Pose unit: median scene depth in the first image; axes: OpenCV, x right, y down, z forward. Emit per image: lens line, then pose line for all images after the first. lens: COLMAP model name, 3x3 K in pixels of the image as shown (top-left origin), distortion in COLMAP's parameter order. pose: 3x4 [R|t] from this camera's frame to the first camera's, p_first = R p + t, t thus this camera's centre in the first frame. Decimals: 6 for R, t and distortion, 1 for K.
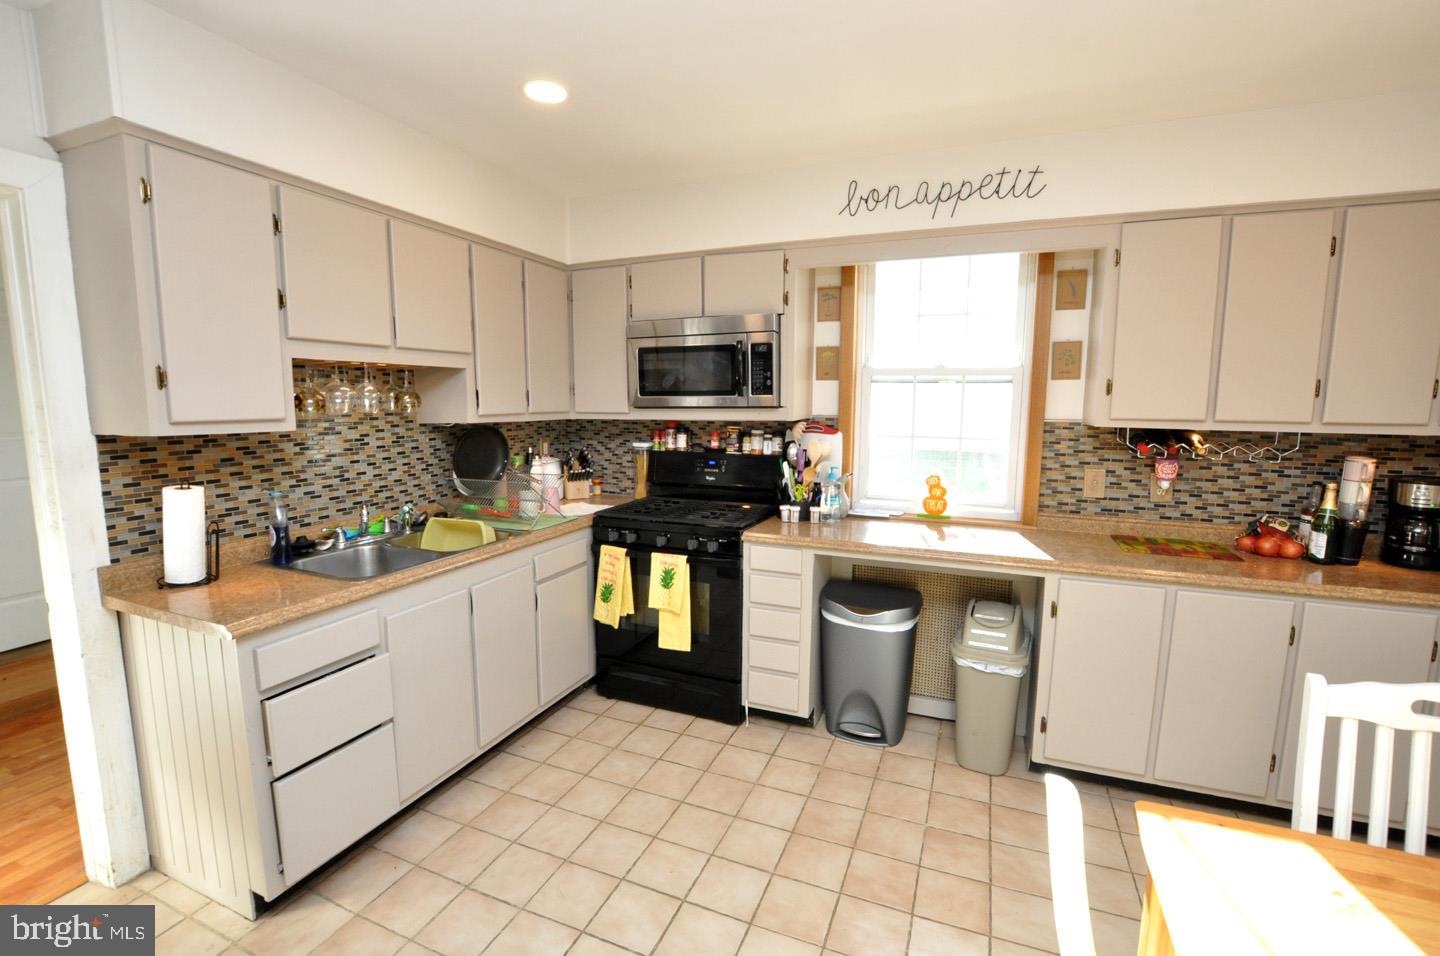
lens RADIAL K [[631.5, 0, 722.8], [0, 631.5, 480.4], [0, 0, 1]] dist [-0.033082, 0.002830]
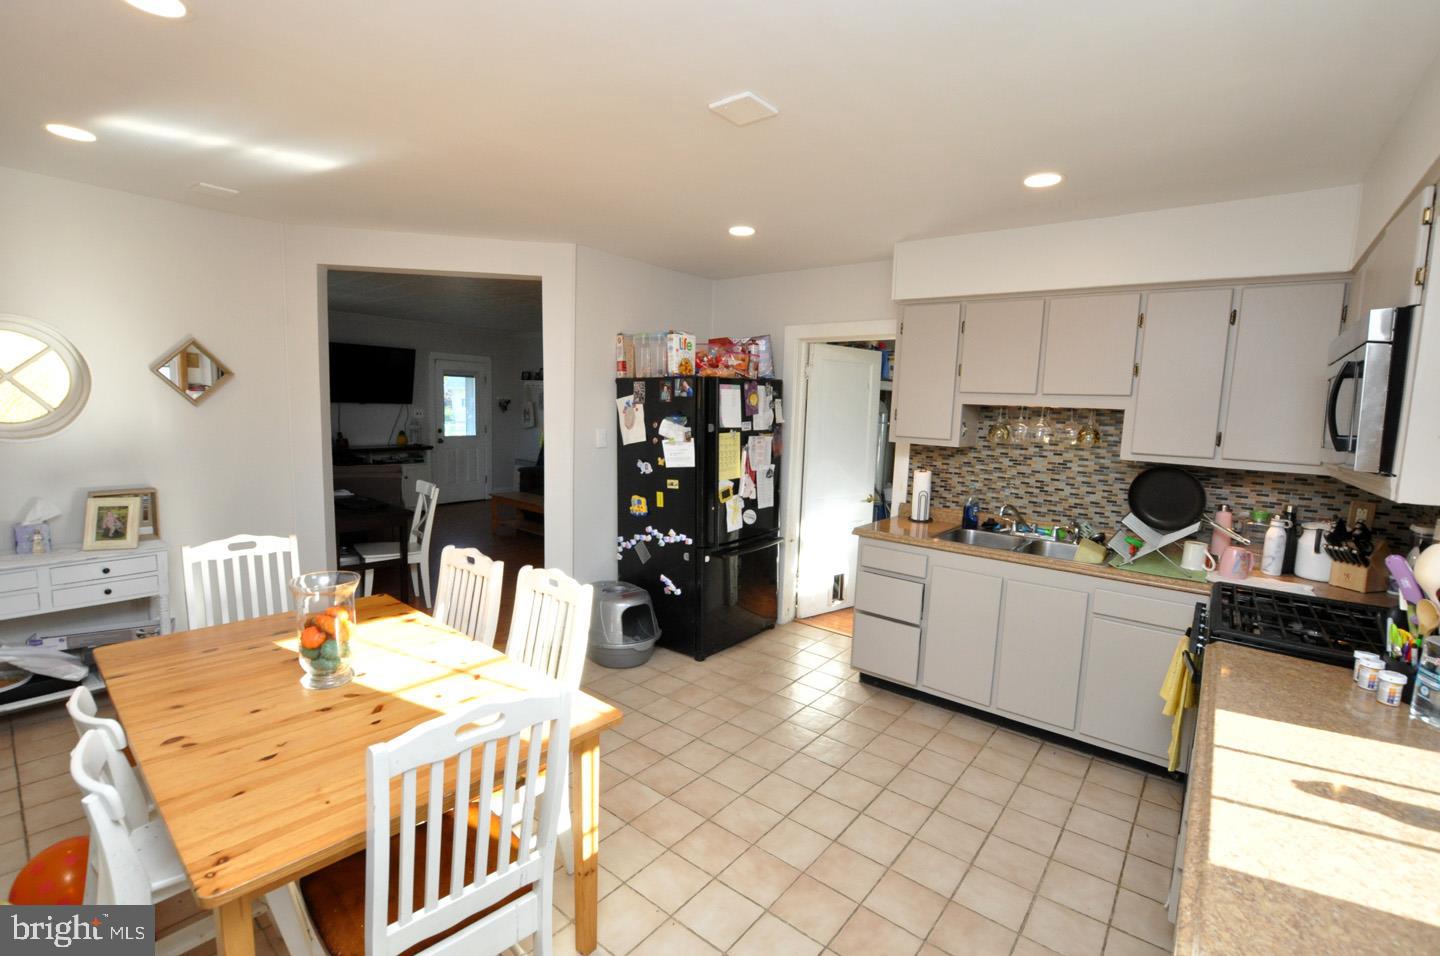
lens RADIAL K [[631.5, 0, 728.3], [0, 631.5, 482.9], [0, 0, 1]] dist [-0.033082, 0.002830]
pose [[-0.279087, 0.104140, -0.954602, 0.818040], [-0.162324, 0.974680, 0.153788, -0.107664], [0.946447, 0.197875, -0.255116, 0.637656]]
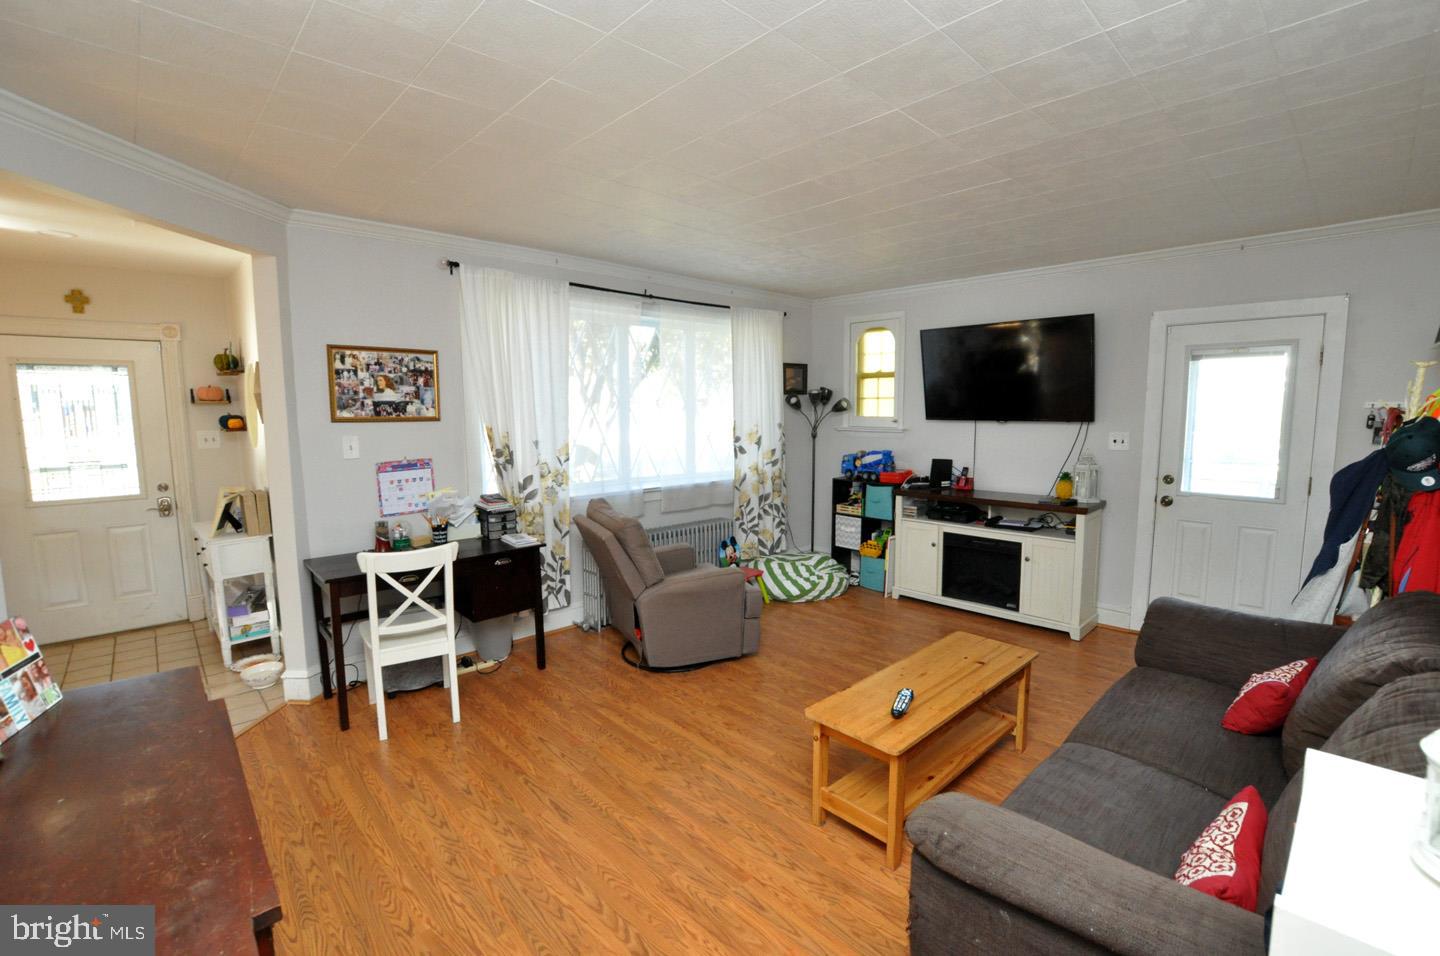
lens RADIAL K [[631.5, 0, 720.2], [0, 631.5, 477.8], [0, 0, 1]] dist [-0.033082, 0.002830]
pose [[-0.910638, -0.043889, 0.410867, -1.503901], [0.055383, 0.972406, 0.226624, -0.030921], [-0.409476, 0.229128, -0.883080, 0.103705]]
